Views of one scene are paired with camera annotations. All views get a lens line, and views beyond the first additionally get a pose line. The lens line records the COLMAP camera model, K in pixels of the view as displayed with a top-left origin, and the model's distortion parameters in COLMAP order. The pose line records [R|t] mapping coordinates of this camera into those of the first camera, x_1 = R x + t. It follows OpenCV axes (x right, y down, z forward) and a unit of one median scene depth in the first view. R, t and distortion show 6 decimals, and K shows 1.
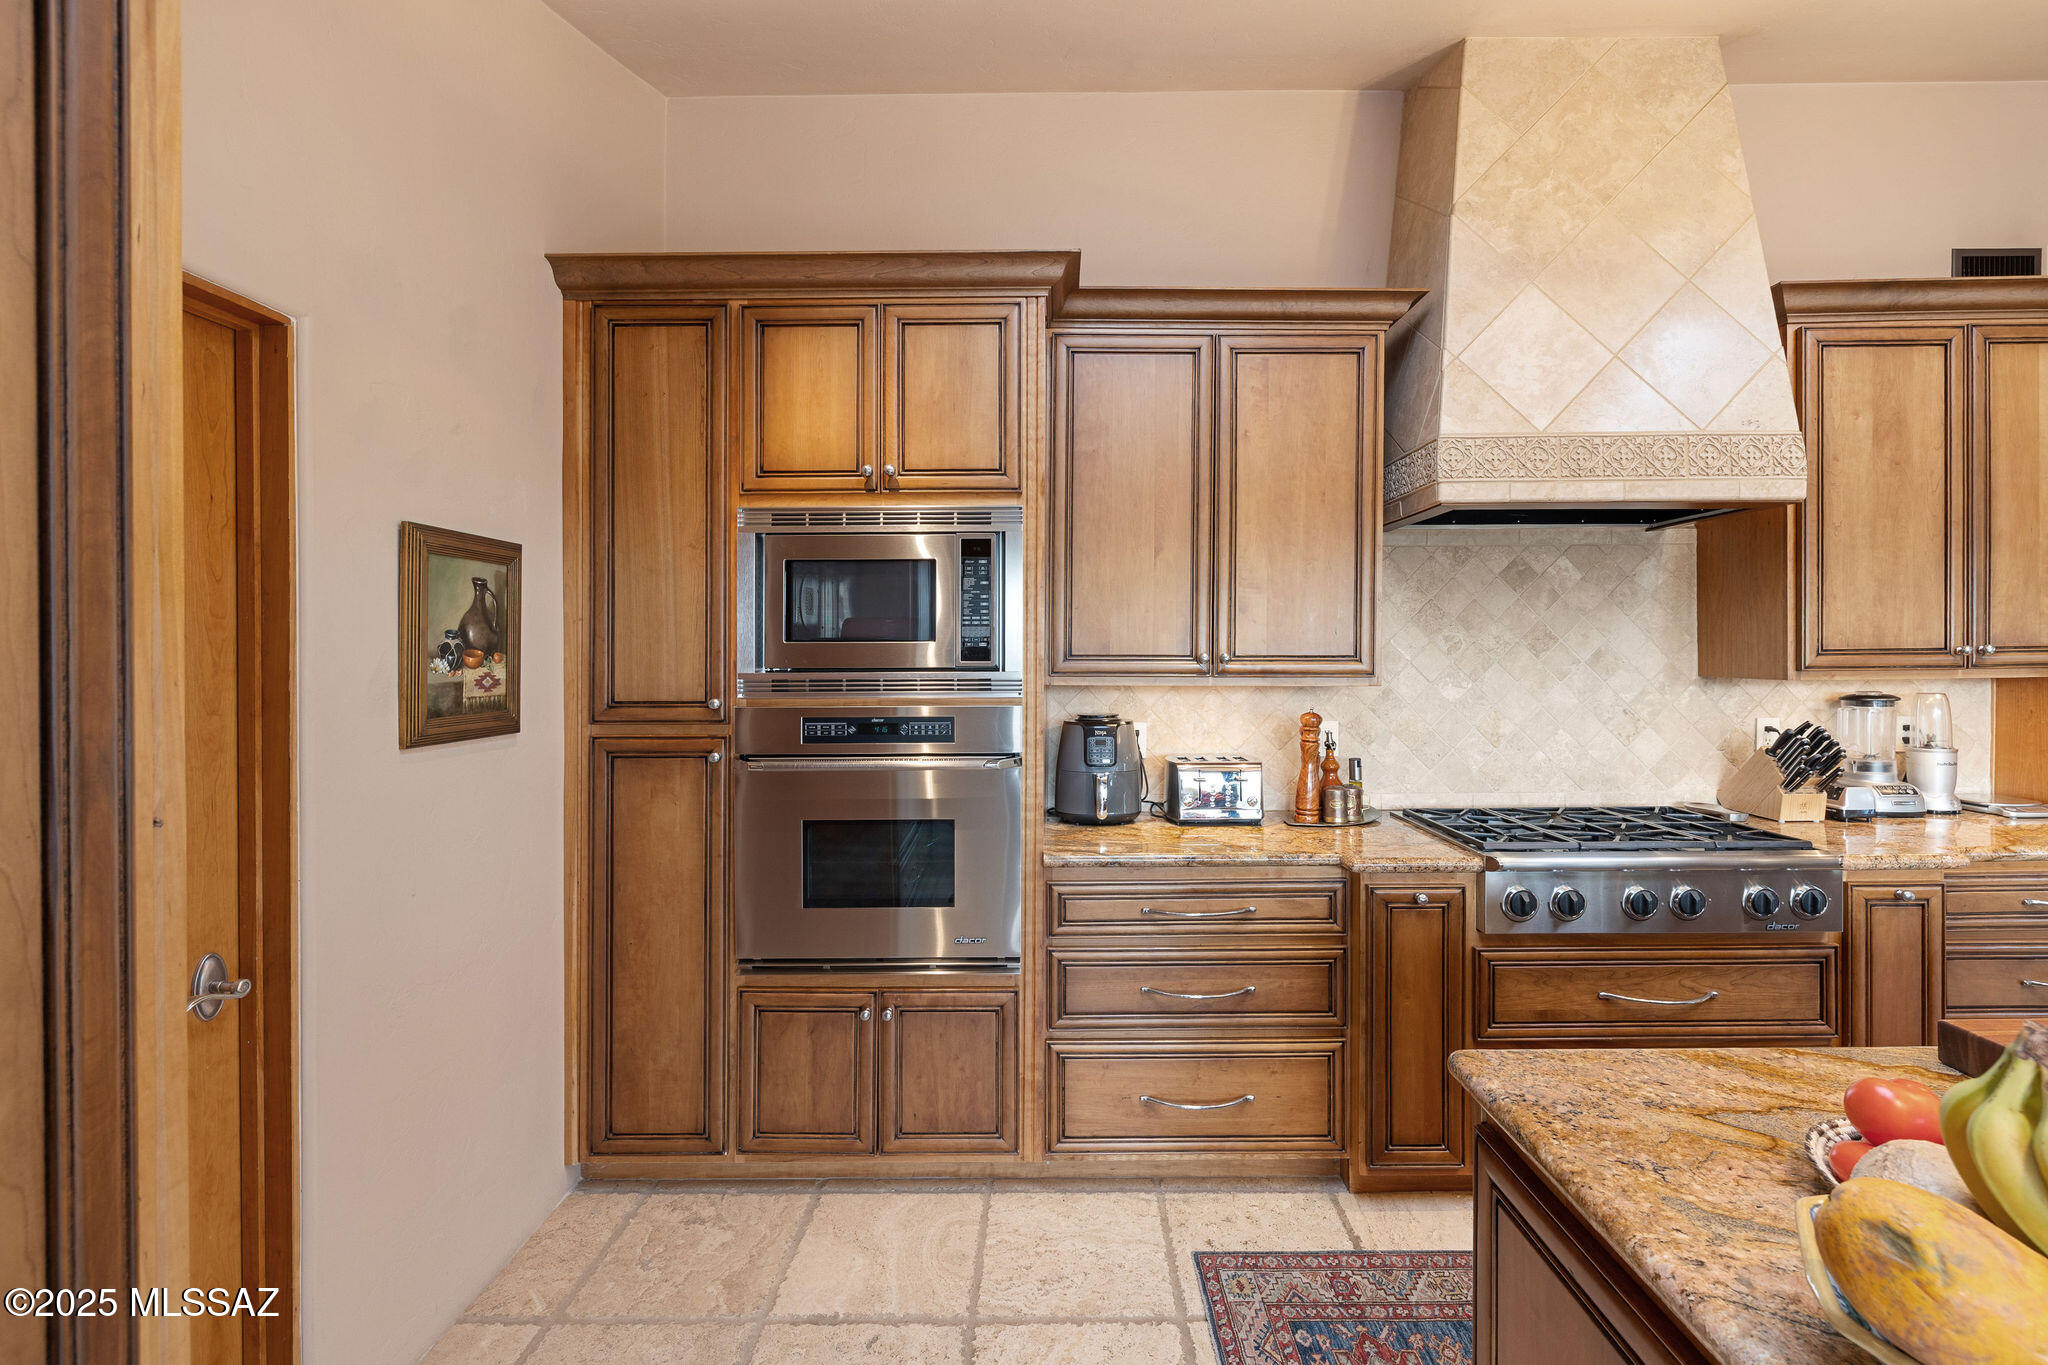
lens RADIAL K [[876.6, 0, 1046.3], [0, 876.6, 669.6], [0, 0, 1]] dist [-0.002616, 0.000232]
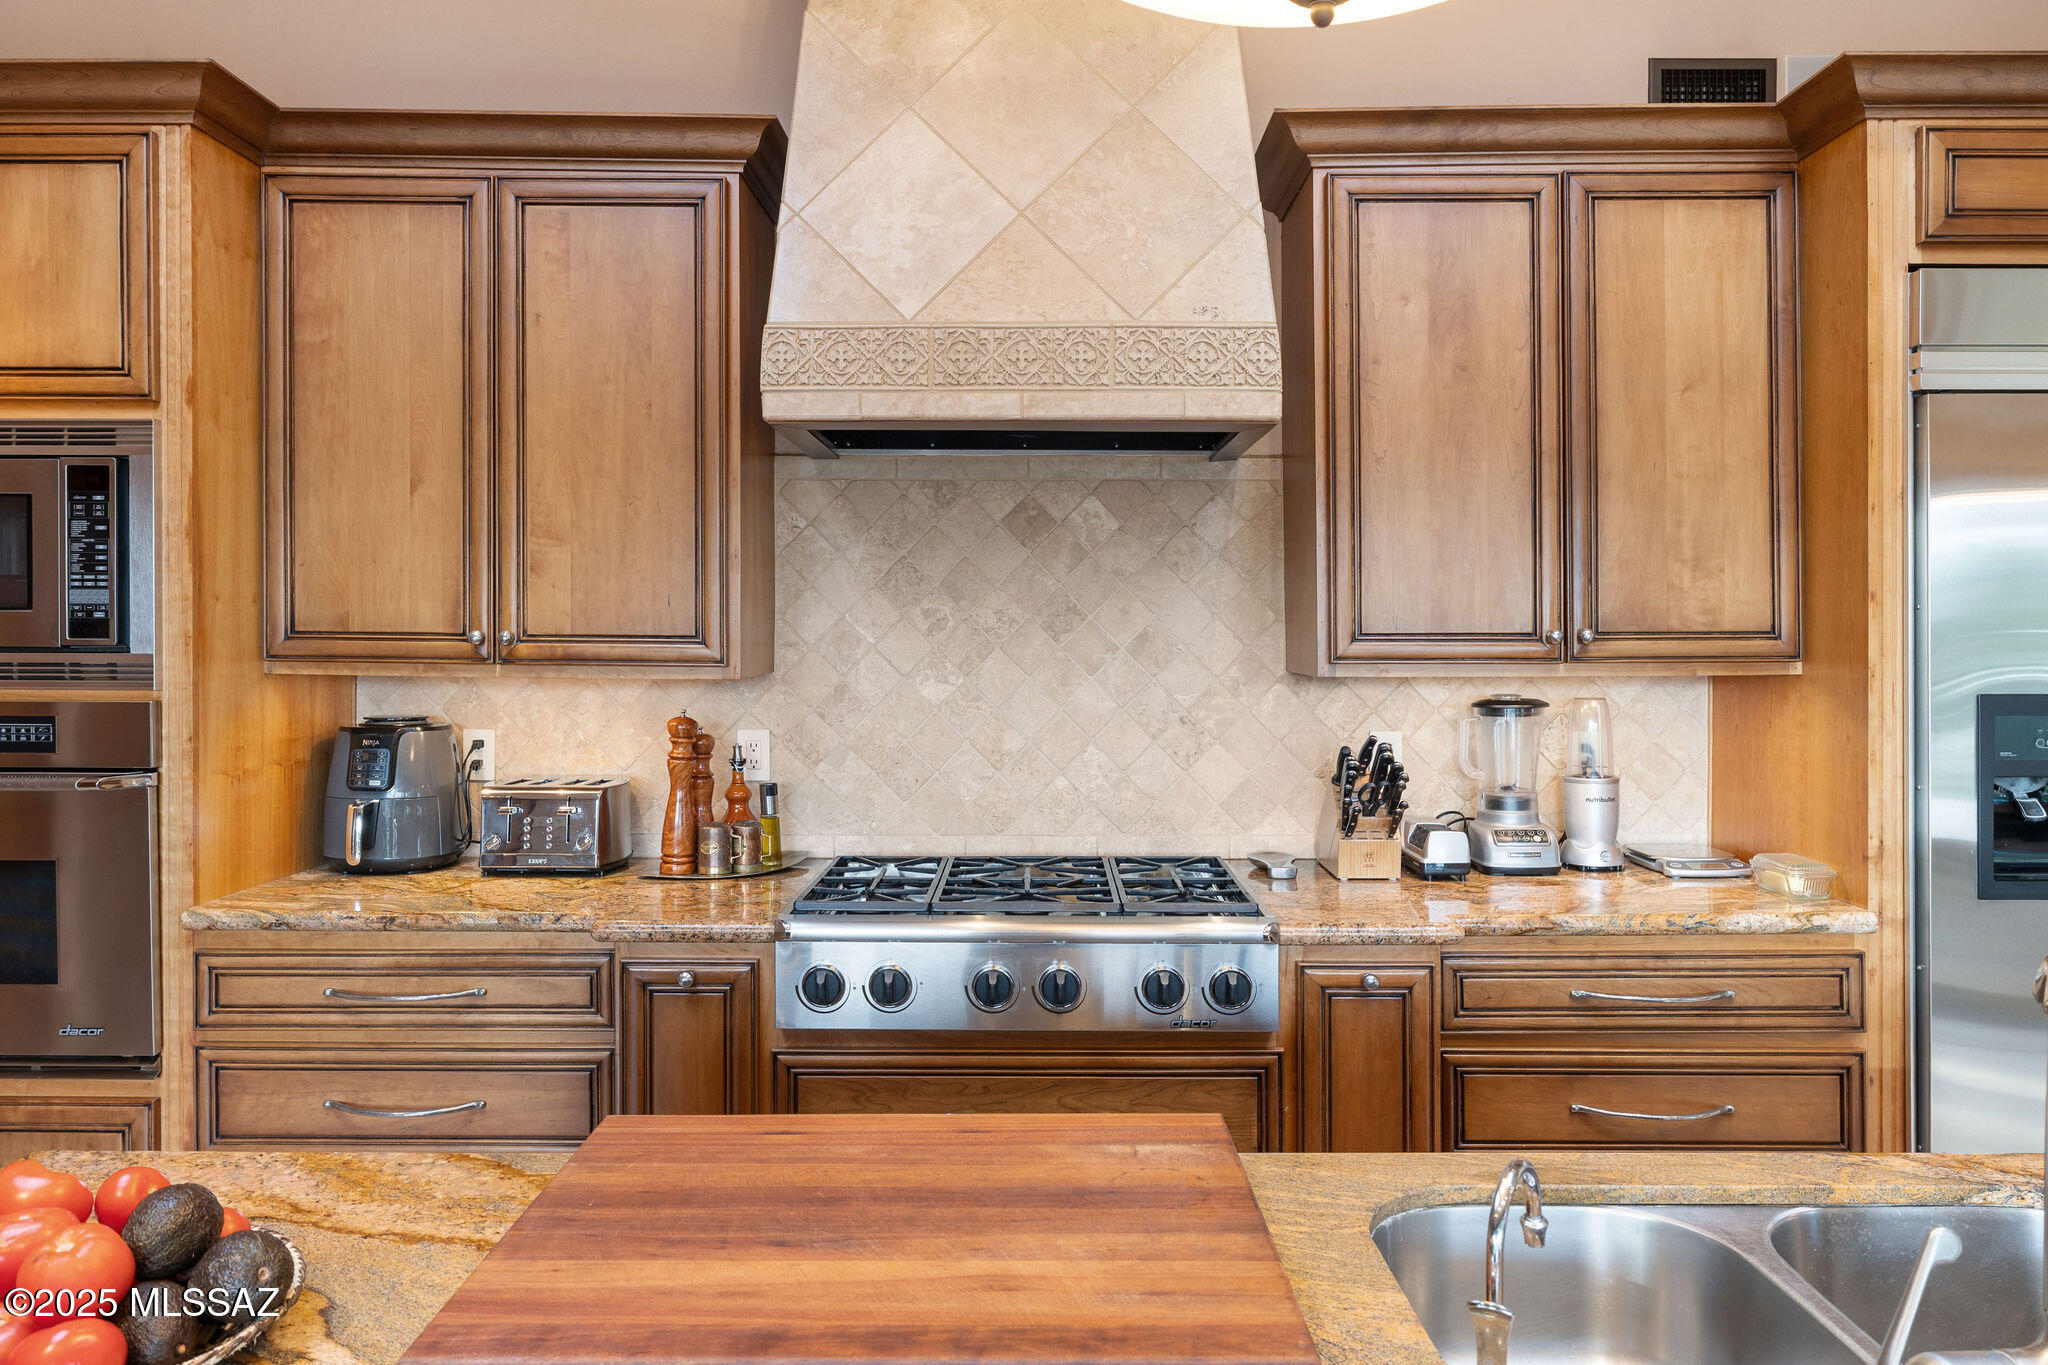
lens RADIAL K [[1340.4, 0, 1014.9], [0, 1340.4, 661.4], [0, 0, 1]] dist [-0.002088, -0.002139]
pose [[0.999956, 0.009363, -0.001055, 0.640500], [-0.009360, 0.999951, 0.003365, -0.001543], [0.001086, -0.003355, 0.999994, -0.078504]]
